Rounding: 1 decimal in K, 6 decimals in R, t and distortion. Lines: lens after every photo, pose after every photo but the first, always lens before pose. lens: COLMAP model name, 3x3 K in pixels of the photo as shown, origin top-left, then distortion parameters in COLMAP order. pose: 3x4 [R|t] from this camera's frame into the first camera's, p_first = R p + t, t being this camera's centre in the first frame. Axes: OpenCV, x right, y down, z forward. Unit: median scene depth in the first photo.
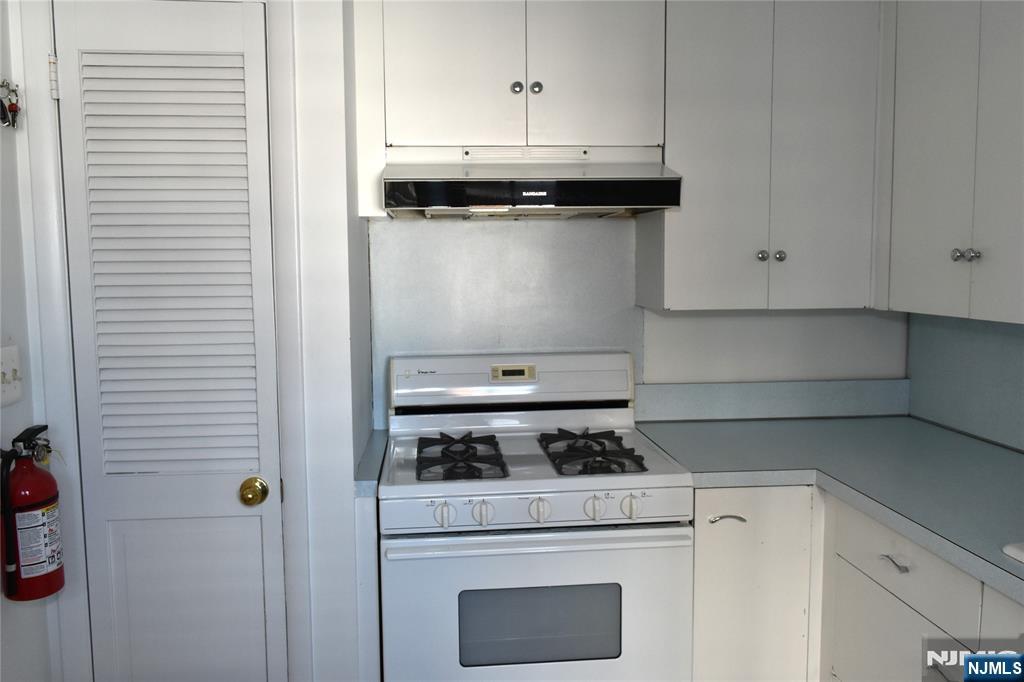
lens RADIAL K [[820.7, 0, 508.9], [0, 820.7, 342.5], [0, 0, 1]] dist [-0.008856, 0.000721]
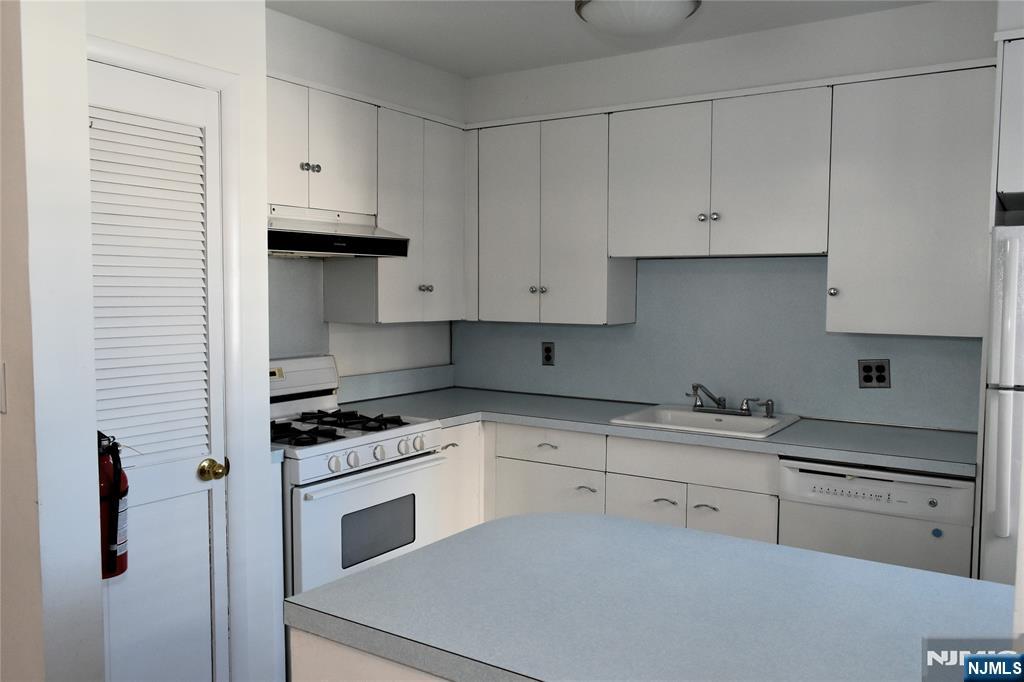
lens RADIAL K [[820.7, 0, 508.9], [0, 820.7, 342.5], [0, 0, 1]] dist [-0.008856, 0.000721]
pose [[0.631877, -0.037628, 0.774154, -0.863673], [0.063894, 0.997950, -0.003645, 0.017722], [-0.772430, 0.051767, 0.632986, -0.145150]]
